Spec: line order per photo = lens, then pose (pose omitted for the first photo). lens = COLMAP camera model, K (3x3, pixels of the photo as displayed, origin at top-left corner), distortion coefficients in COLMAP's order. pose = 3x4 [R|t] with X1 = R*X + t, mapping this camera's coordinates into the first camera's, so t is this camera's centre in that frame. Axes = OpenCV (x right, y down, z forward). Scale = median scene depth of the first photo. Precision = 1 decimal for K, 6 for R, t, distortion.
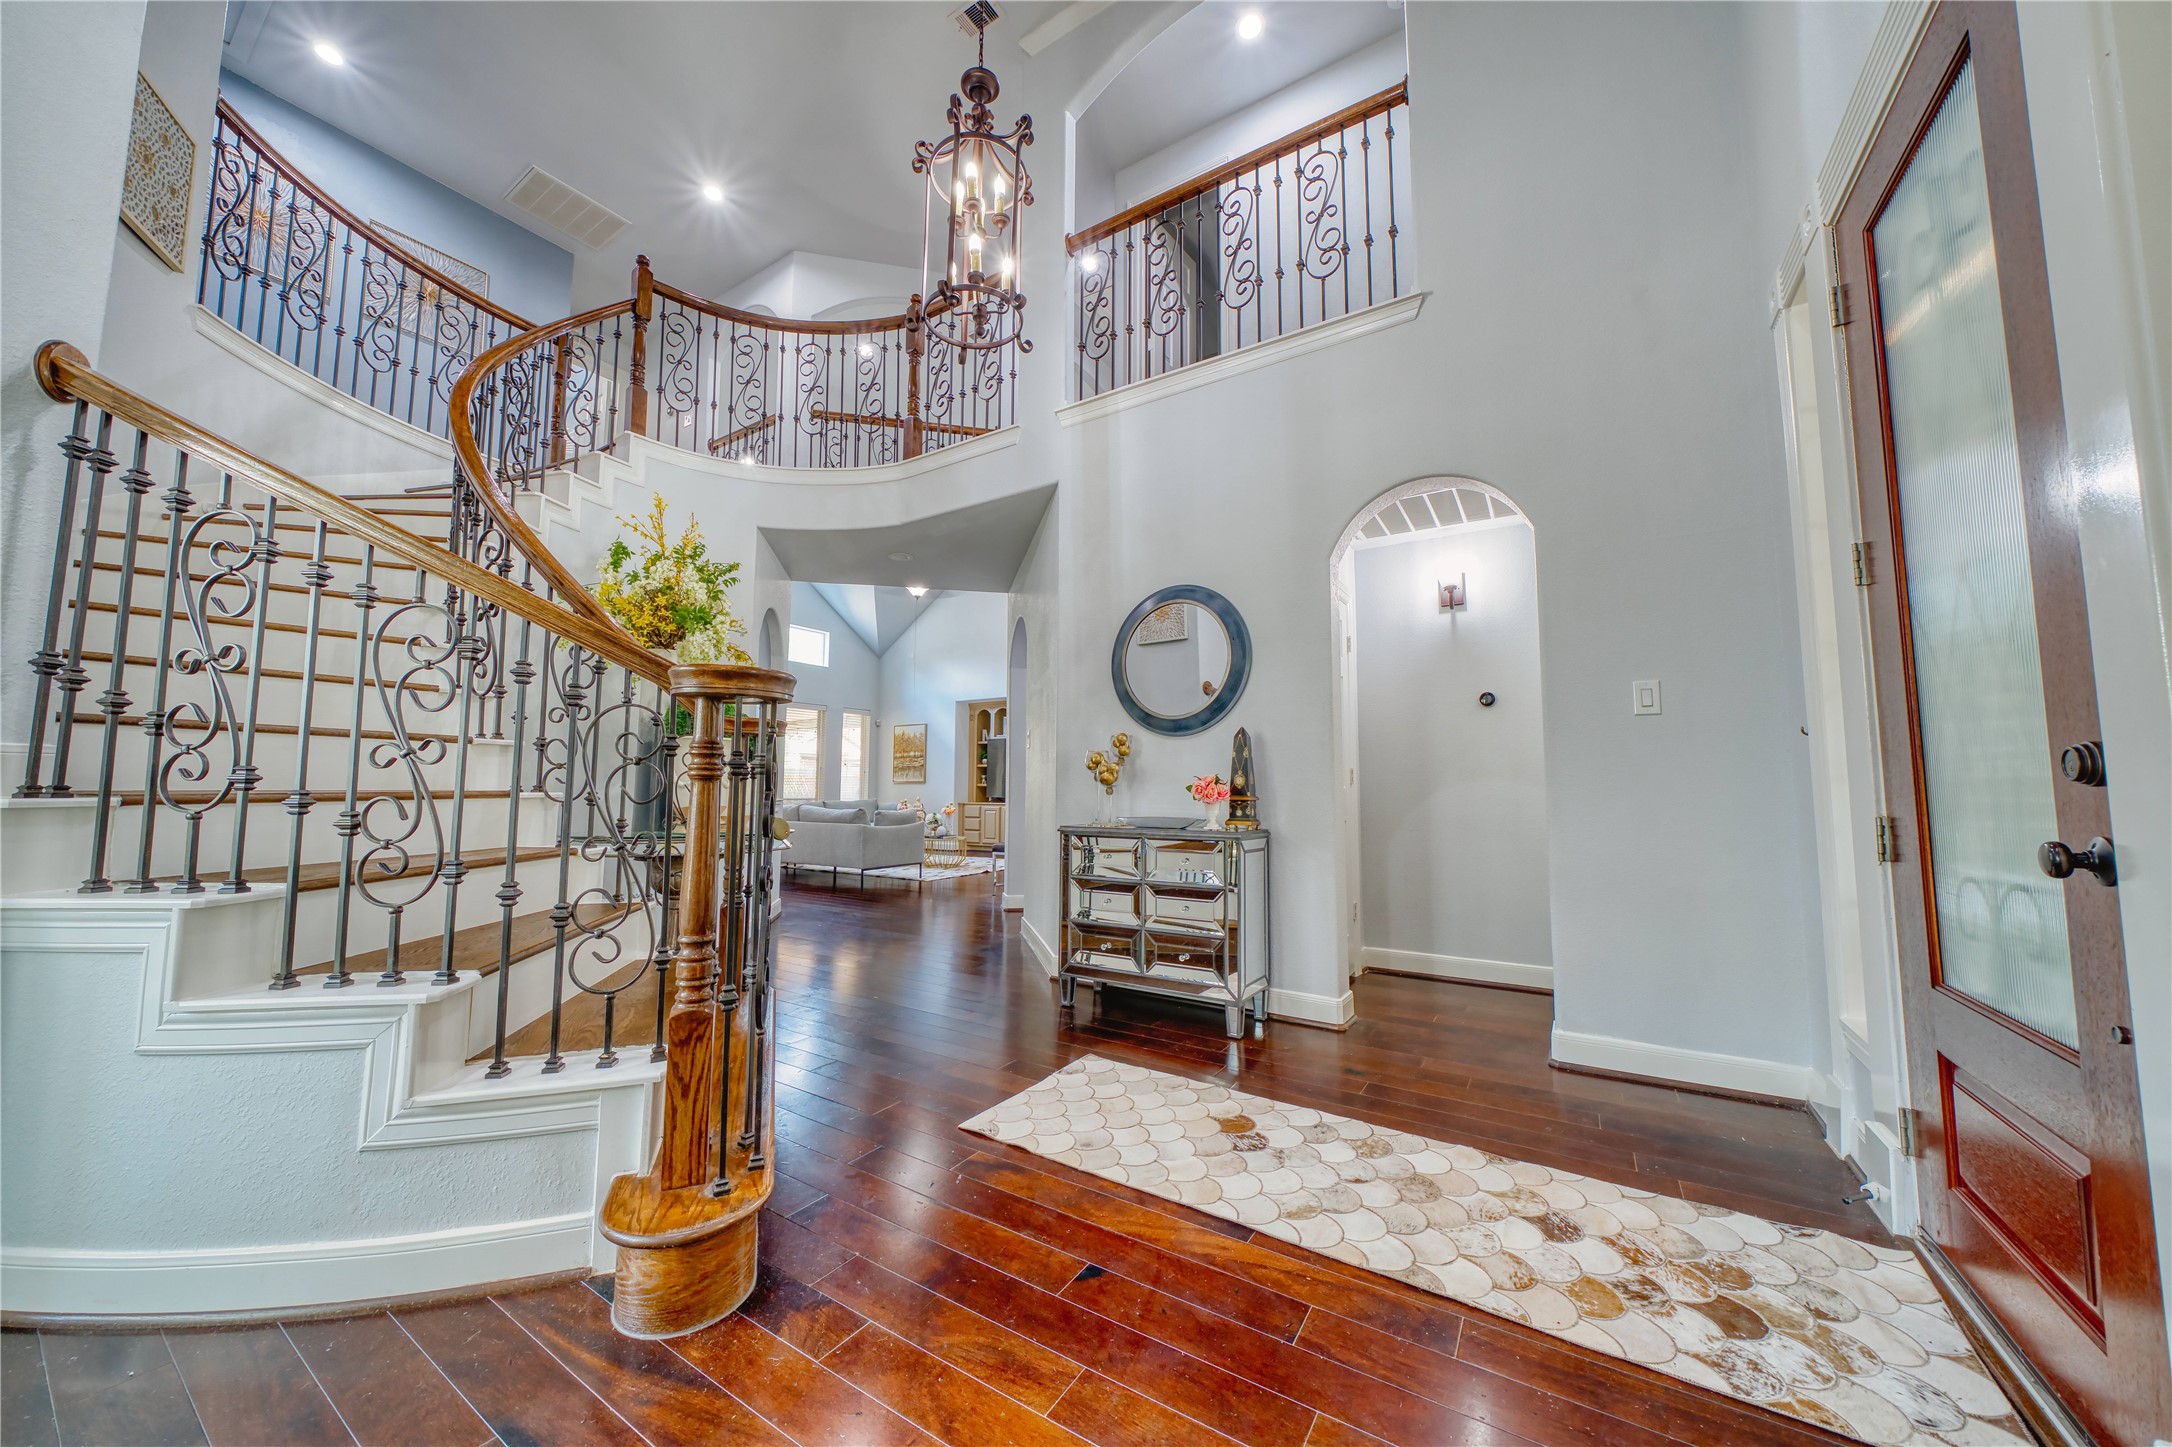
lens RADIAL K [[754.3, 0, 1094.9], [0, 754.3, 720.7], [0, 0, 1]] dist [-0.006476, -0.000064]
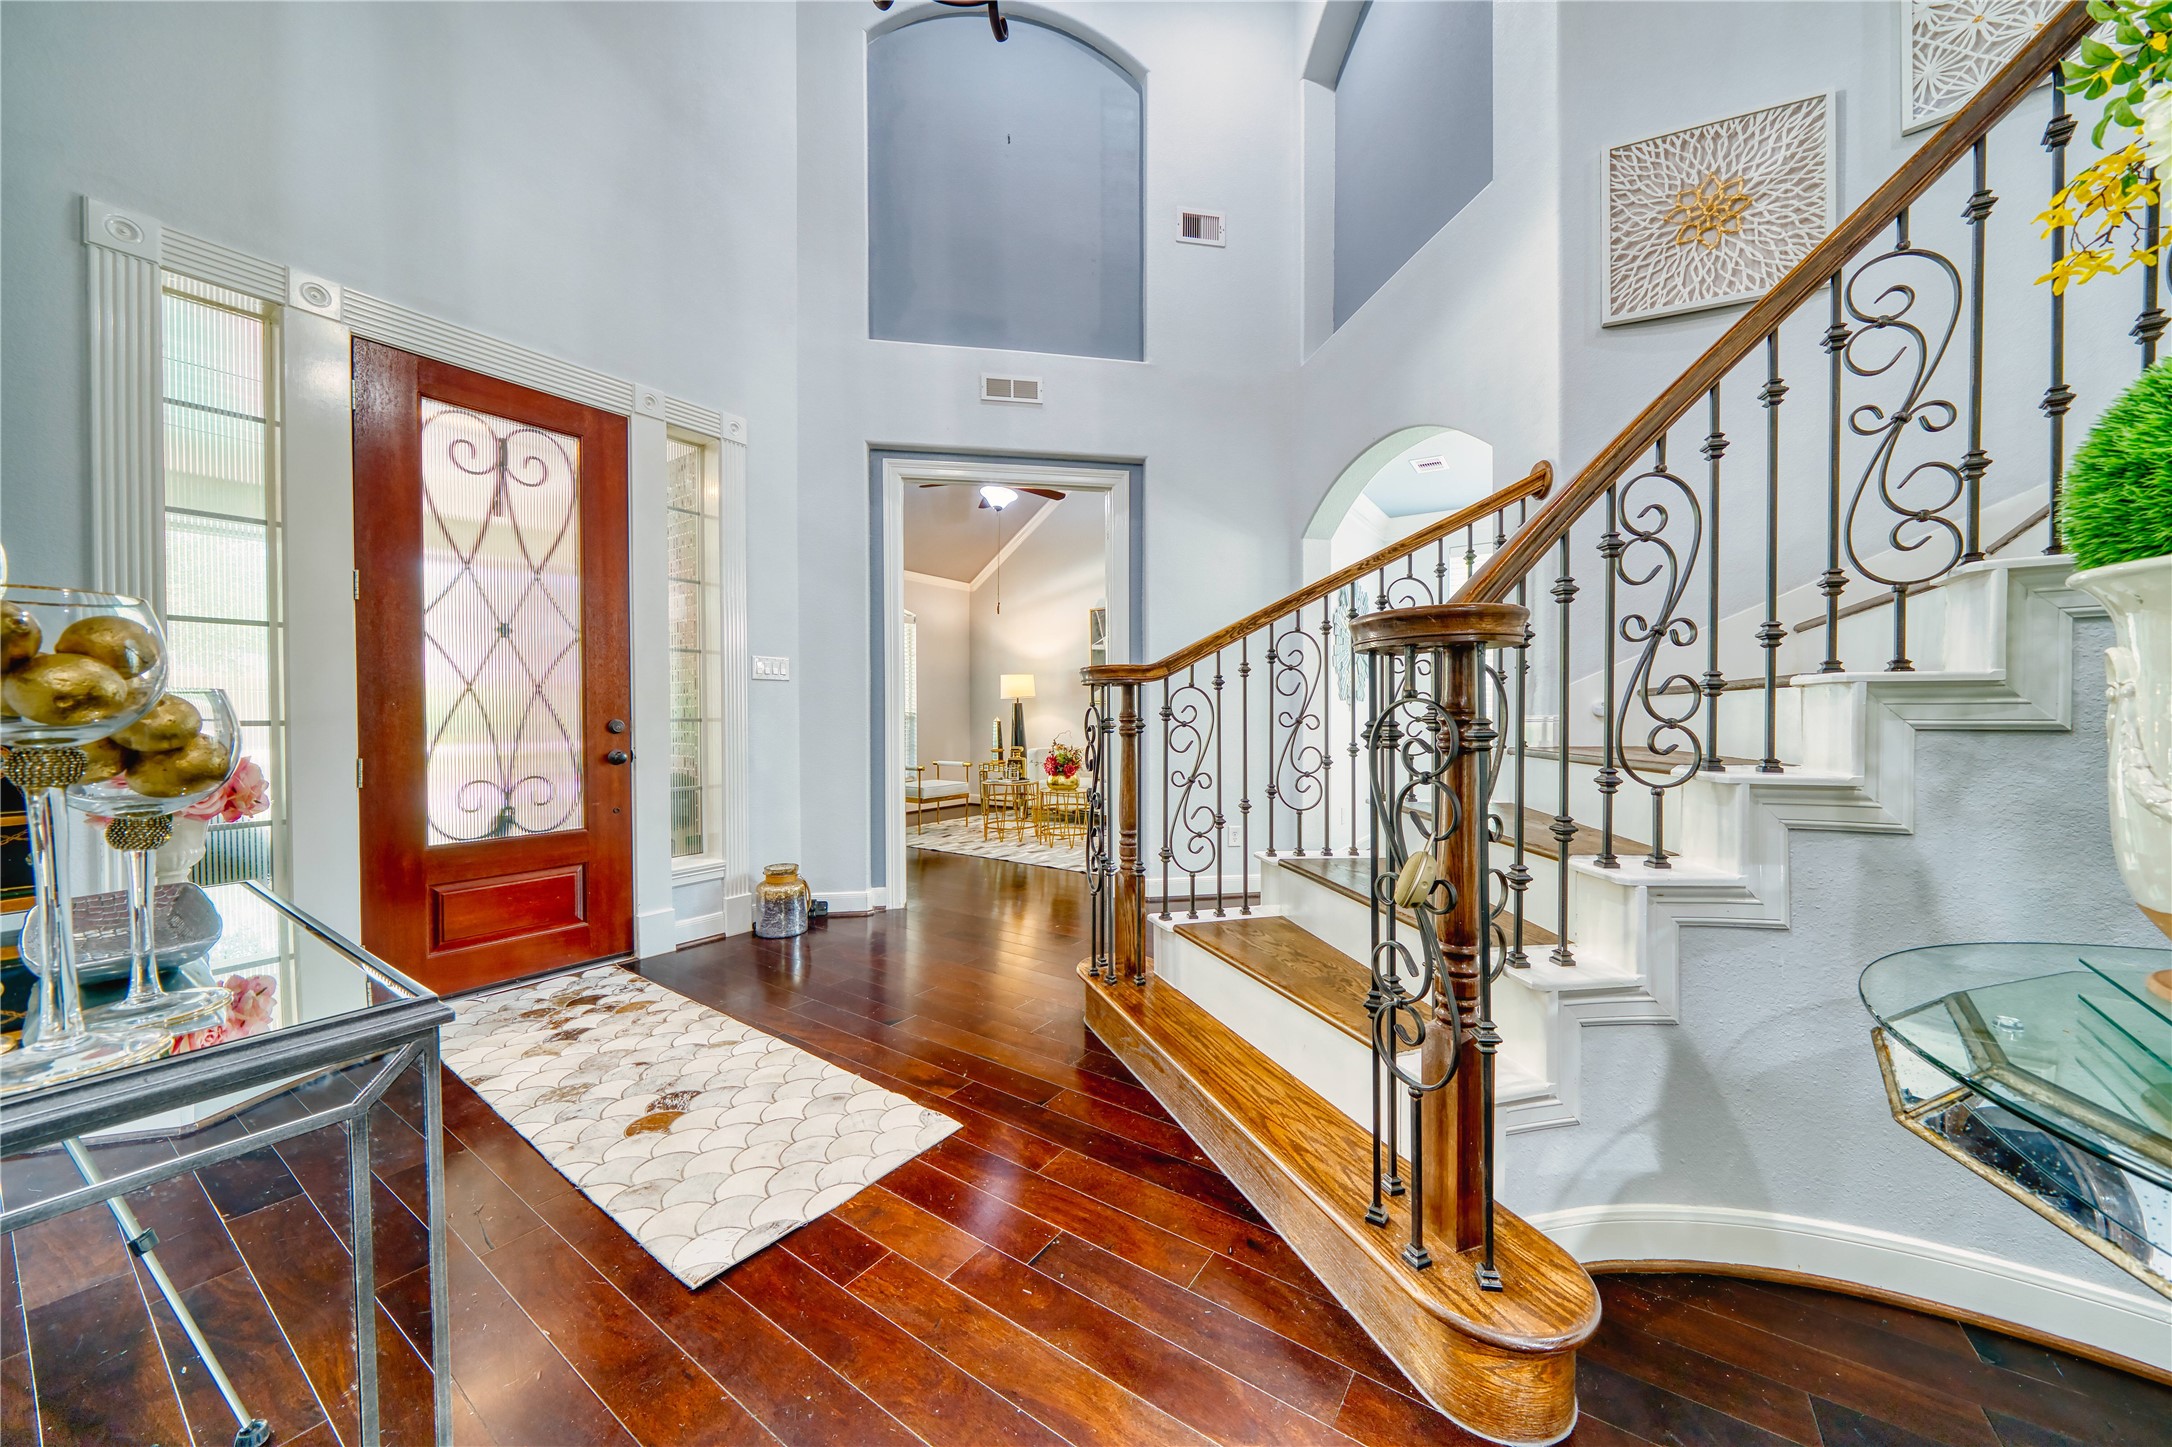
lens RADIAL K [[753.8, 0, 1087.8], [0, 753.8, 723.6], [0, 0, 1]] dist [0.000008, 0.000001]
pose [[-0.999276, -0.003803, 0.037850, -0.488841], [-0.006638, 0.997157, -0.075055, 0.169420], [-0.037457, -0.075252, -0.996461, 2.587048]]
